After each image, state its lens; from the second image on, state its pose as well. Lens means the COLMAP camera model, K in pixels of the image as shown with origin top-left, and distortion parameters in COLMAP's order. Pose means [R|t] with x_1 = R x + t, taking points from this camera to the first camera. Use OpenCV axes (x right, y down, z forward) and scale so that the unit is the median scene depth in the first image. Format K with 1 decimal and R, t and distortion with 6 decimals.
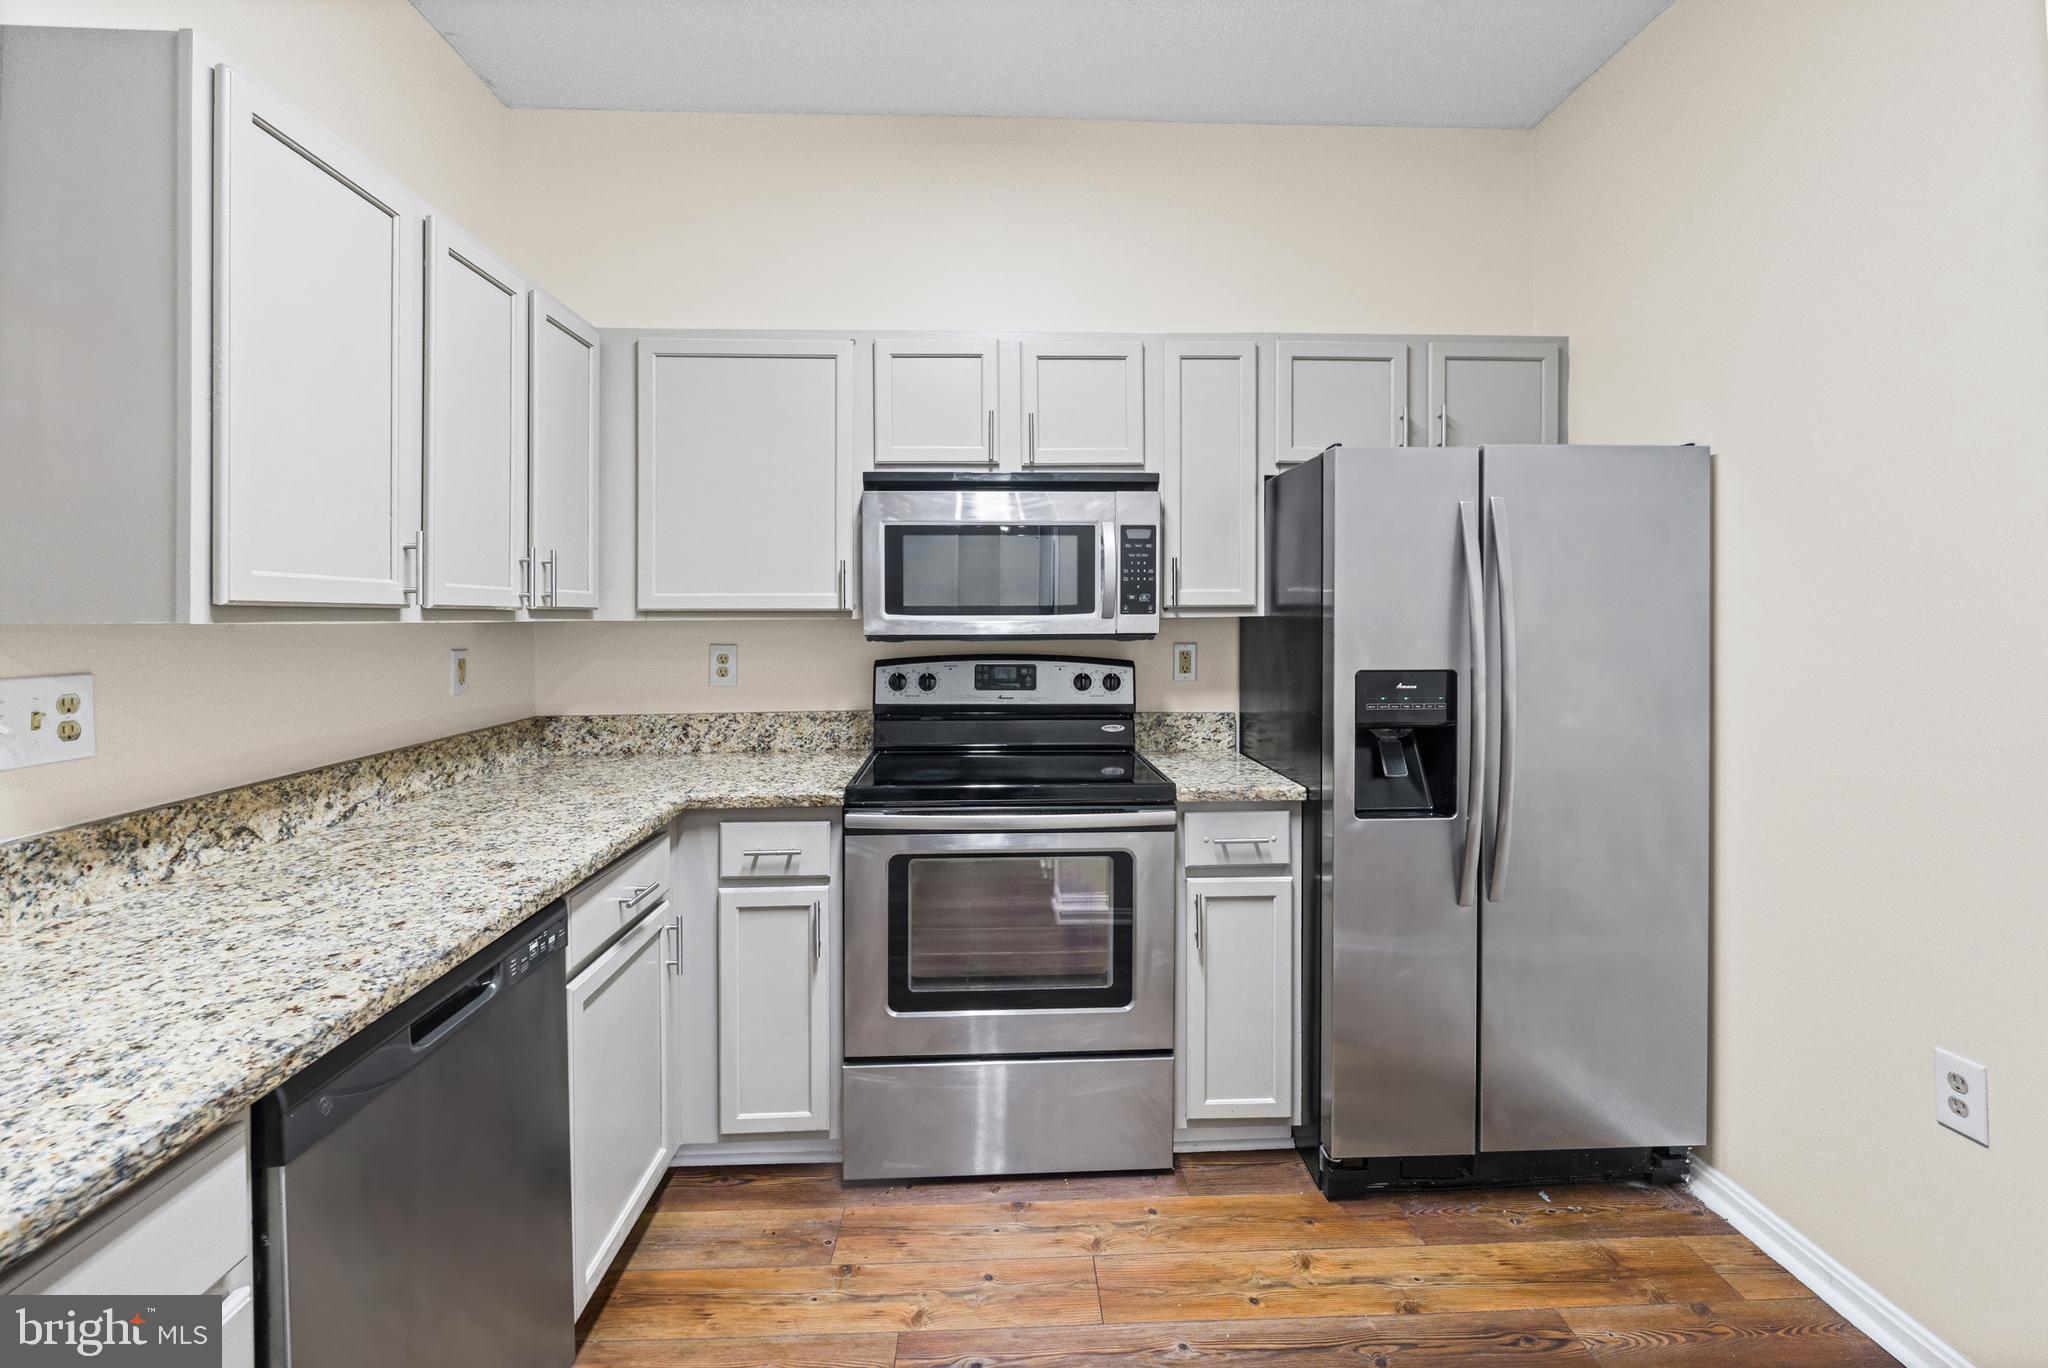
lens RADIAL K [[920.7, 0, 1040.5], [0, 920.7, 612.8], [0, 0, 1]] dist [-0.006506, 0.002186]
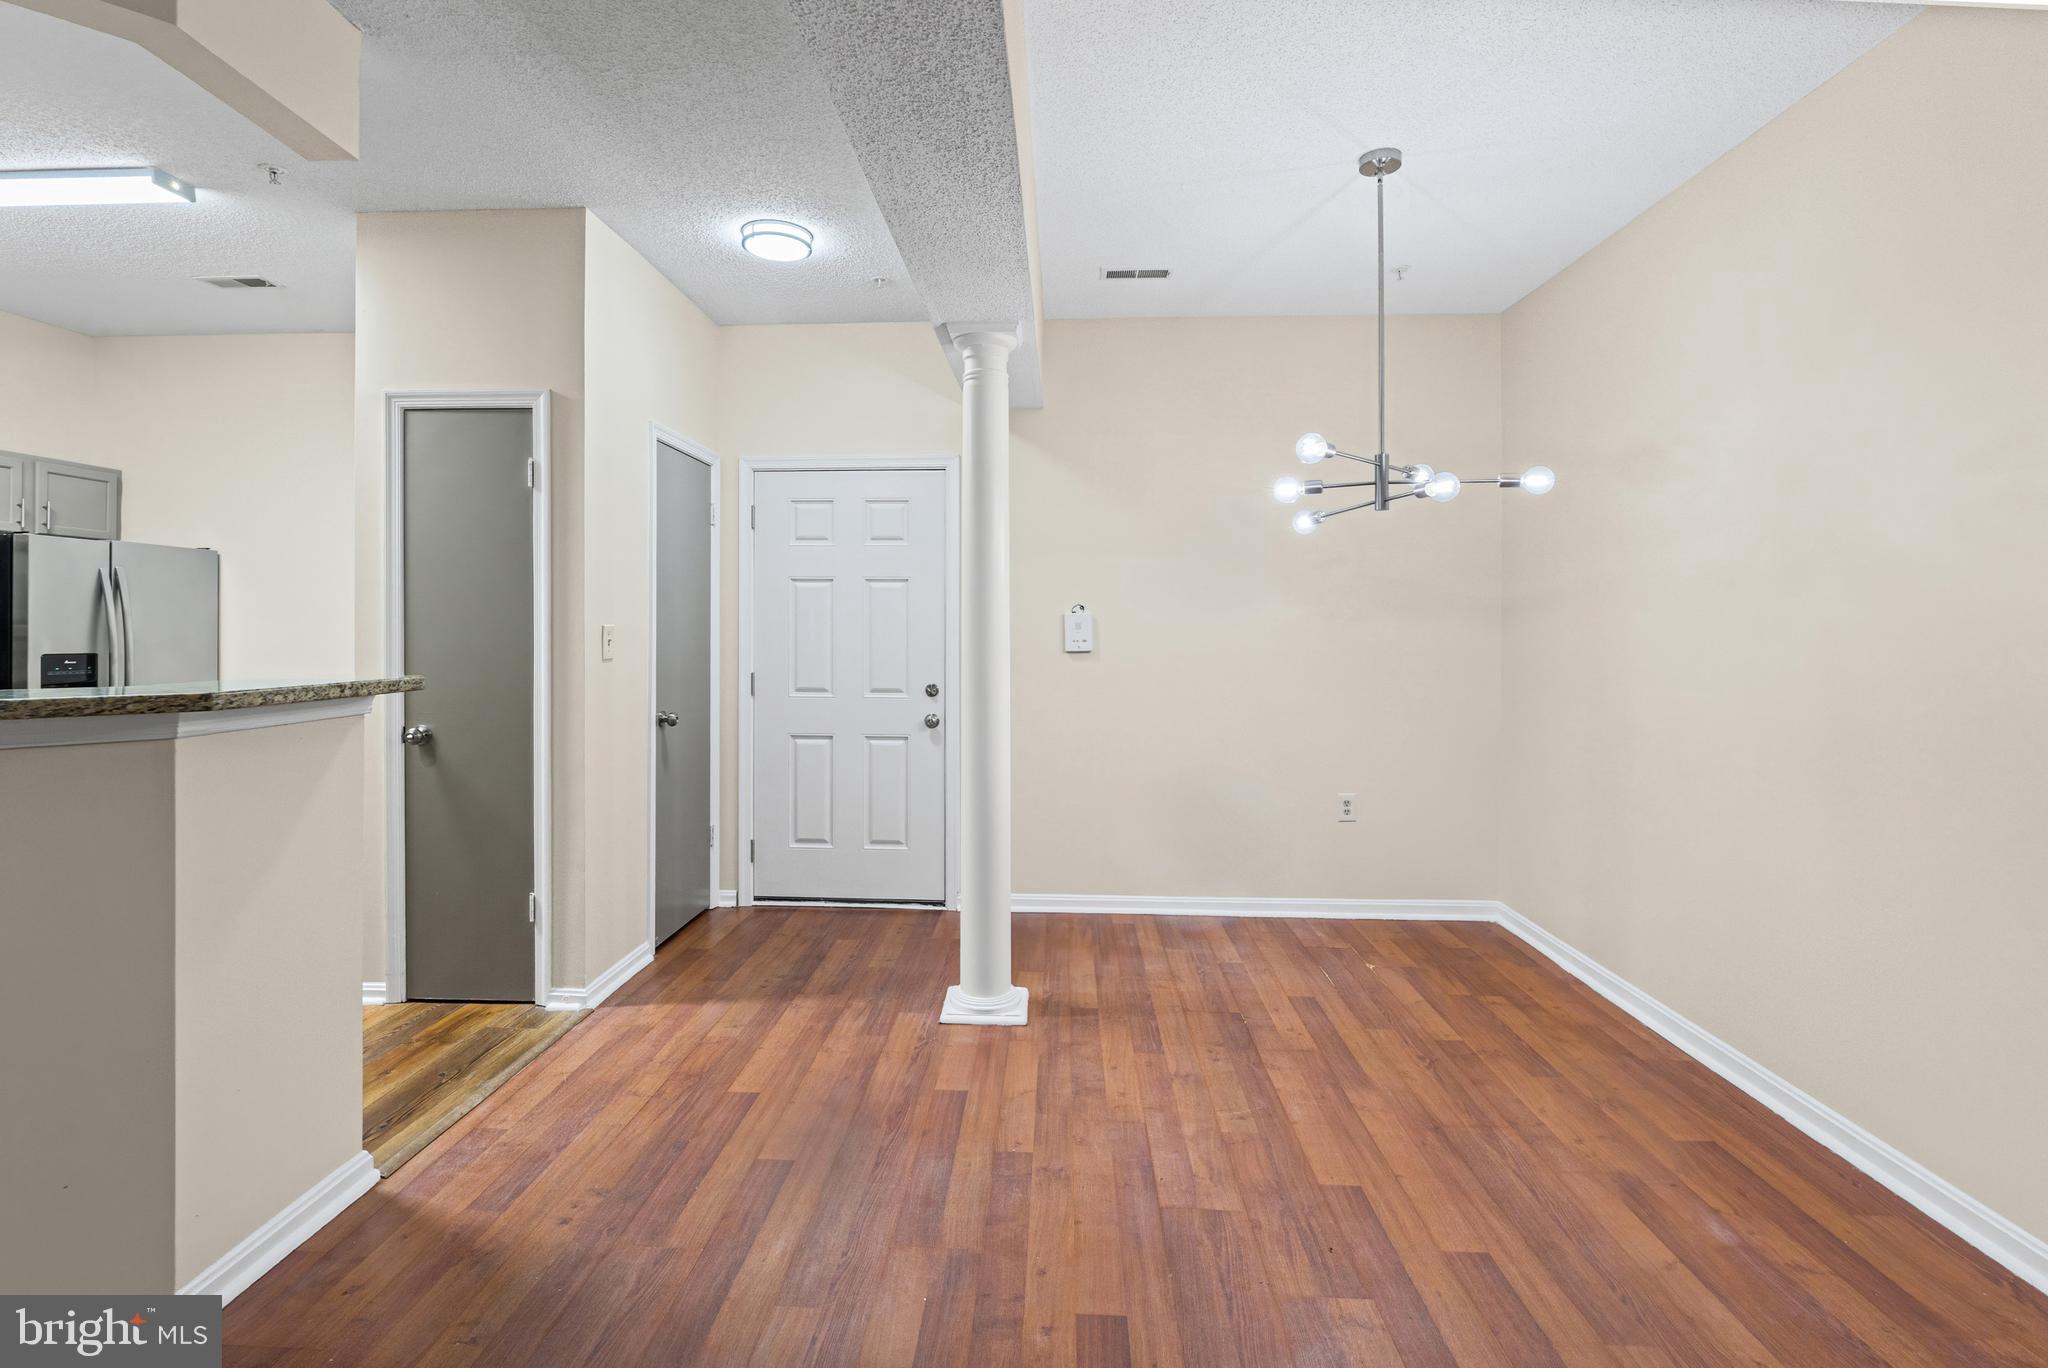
lens RADIAL K [[920.7, 0, 1020.7], [0, 920.7, 645.5], [0, 0, 1]] dist [-0.006506, 0.002186]
pose [[0.100018, -0.002005, 0.994984, -1.210657], [-0.007477, 0.999968, 0.002767, 0.021991], [-0.994958, -0.007717, 0.100000, -1.082068]]
